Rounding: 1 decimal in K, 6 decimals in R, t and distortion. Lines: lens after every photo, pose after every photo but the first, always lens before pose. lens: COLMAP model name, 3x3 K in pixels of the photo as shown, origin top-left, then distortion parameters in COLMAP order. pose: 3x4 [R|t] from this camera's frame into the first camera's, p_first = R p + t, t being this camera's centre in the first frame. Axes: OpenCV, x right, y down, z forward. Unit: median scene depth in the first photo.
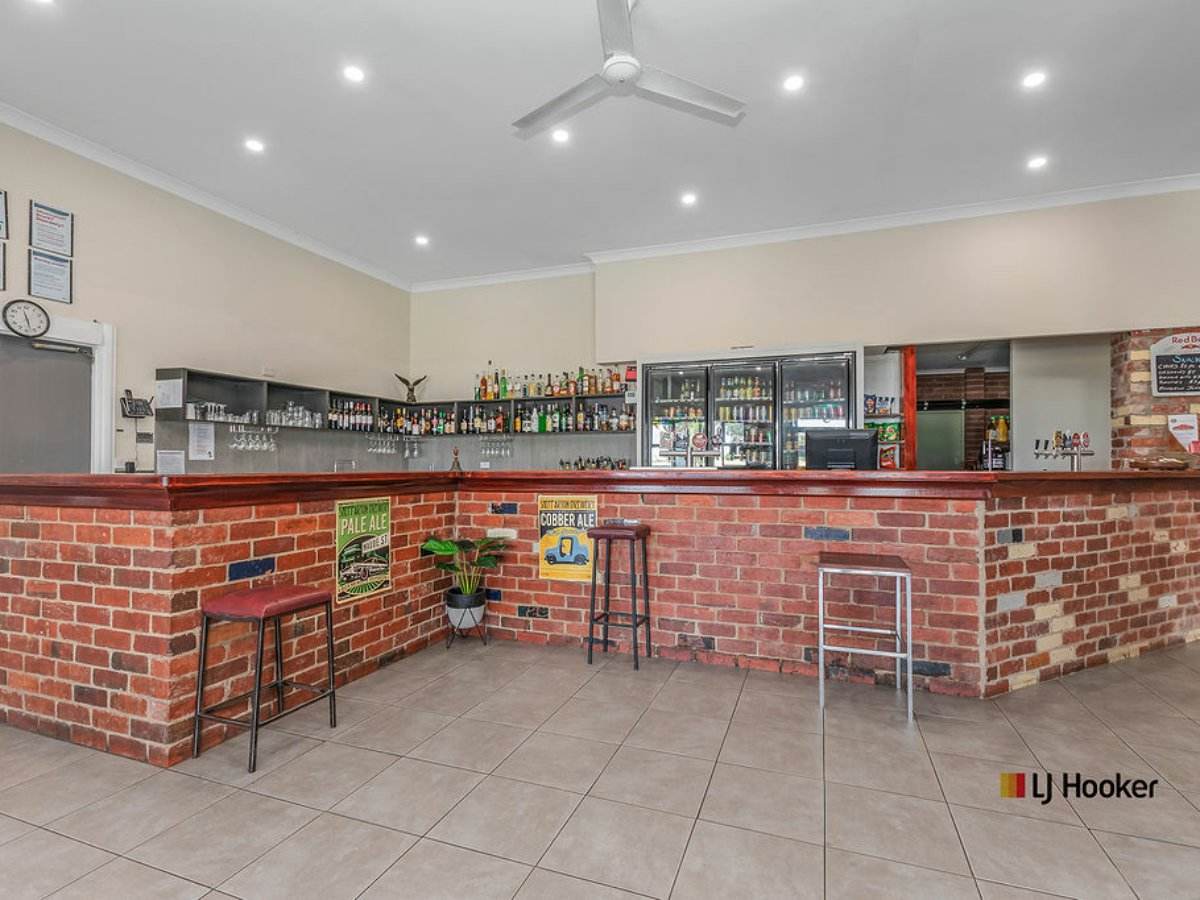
lens RADIAL K [[593.6, 0, 597.4], [0, 593.6, 456.5], [0, 0, 1]] dist [0.004439, -0.001686]
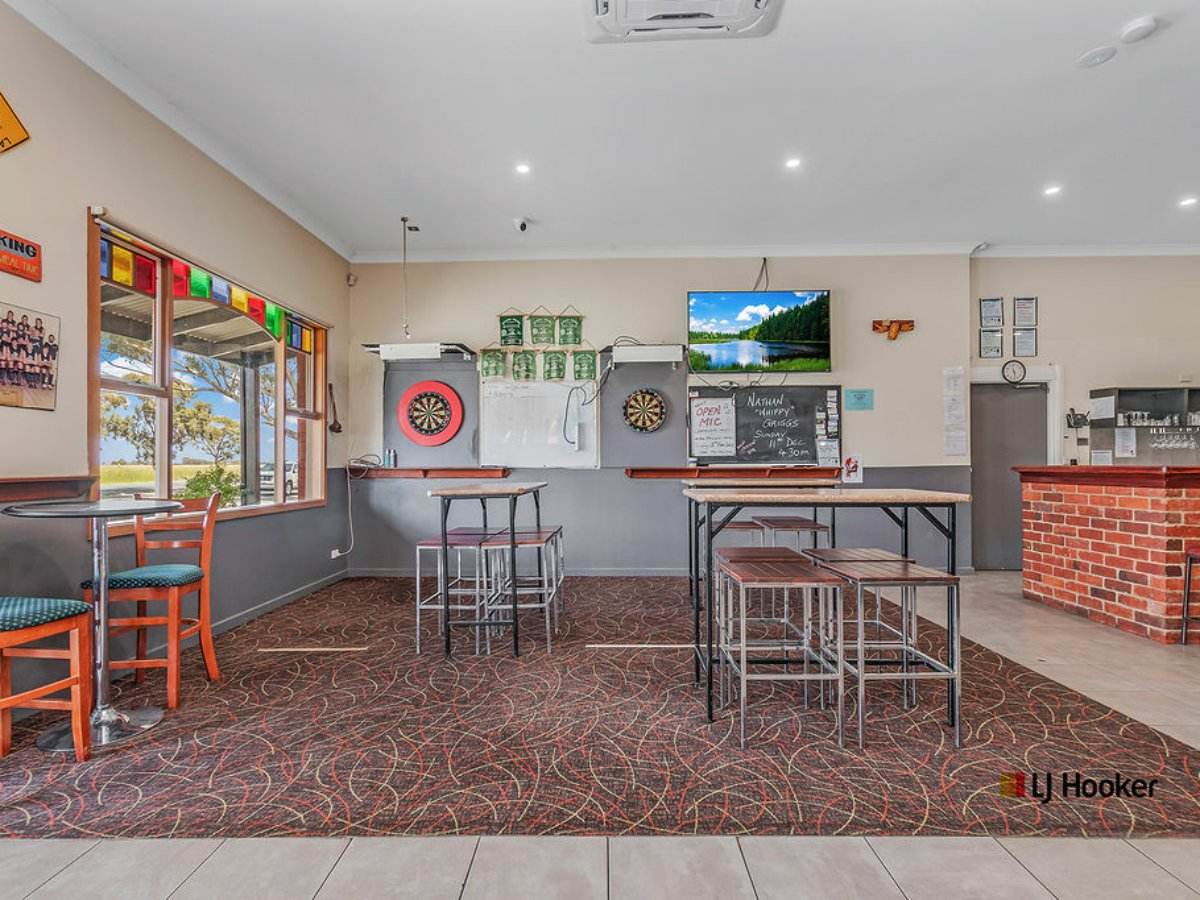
lens RADIAL K [[593.6, 0, 595.8], [0, 593.6, 462.3], [0, 0, 1]] dist [0.004439, -0.001686]
pose [[0.344350, -0.003529, -0.938835, 0.261109], [0.016252, 0.999865, 0.002202, -0.008051], [0.938701, -0.016017, 0.344361, -0.955632]]
